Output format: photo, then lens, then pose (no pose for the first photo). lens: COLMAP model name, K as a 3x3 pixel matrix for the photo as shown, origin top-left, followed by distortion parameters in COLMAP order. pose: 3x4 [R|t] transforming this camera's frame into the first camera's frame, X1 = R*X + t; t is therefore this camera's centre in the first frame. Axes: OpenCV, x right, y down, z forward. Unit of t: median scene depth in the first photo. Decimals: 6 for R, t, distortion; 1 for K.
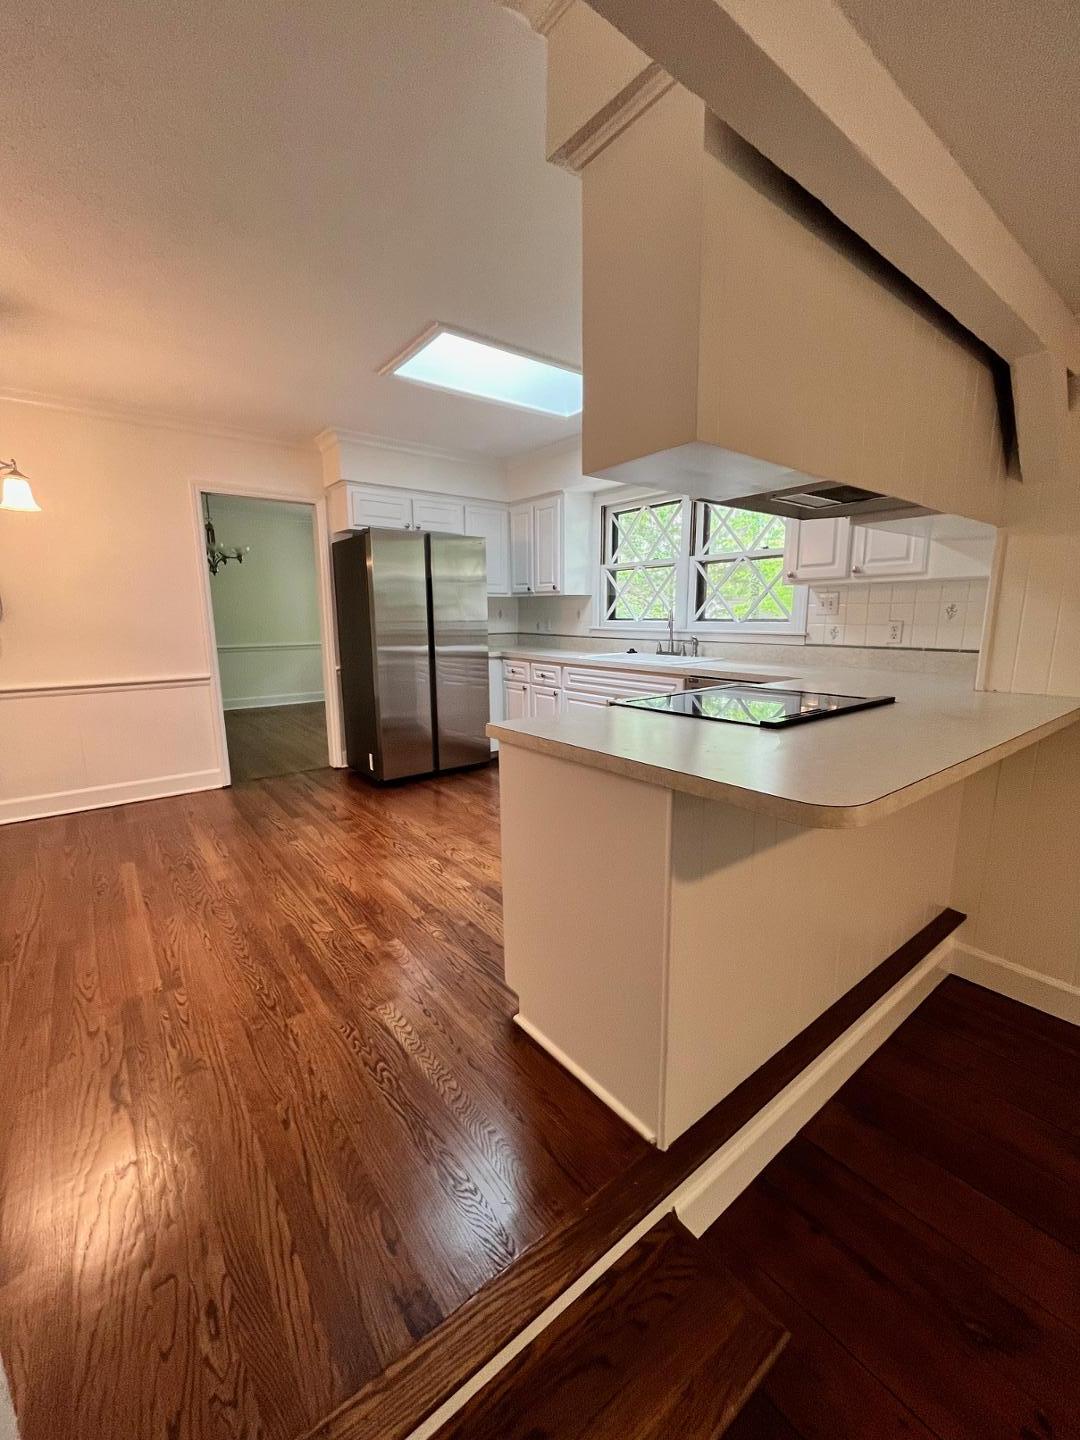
lens RADIAL K [[582.2, 0, 540.0], [0, 582.2, 720.0], [0, 0, 1]] dist [0.000447, 0.000027]
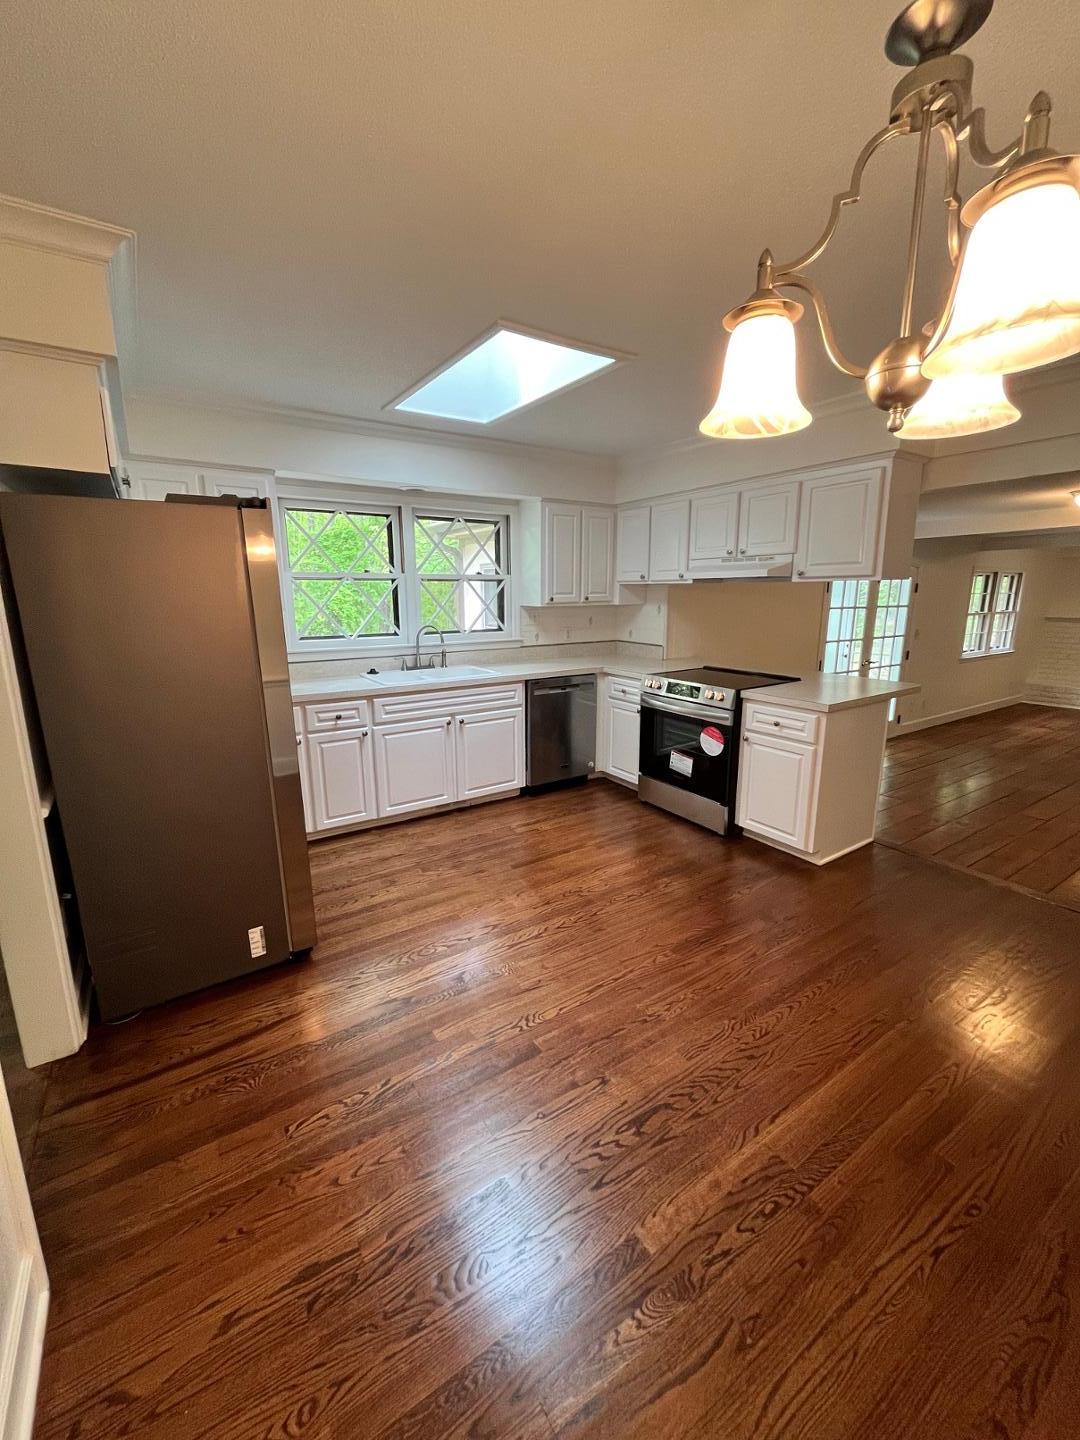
lens RADIAL K [[582.2, 0, 540.0], [0, 582.2, 720.0], [0, 0, 1]] dist [0.000447, 0.000027]
pose [[0.074431, -0.207353, 0.975431, -0.801245], [0.182009, 0.964538, 0.191150, -0.188345], [-0.980476, 0.163310, 0.109531, 0.717492]]
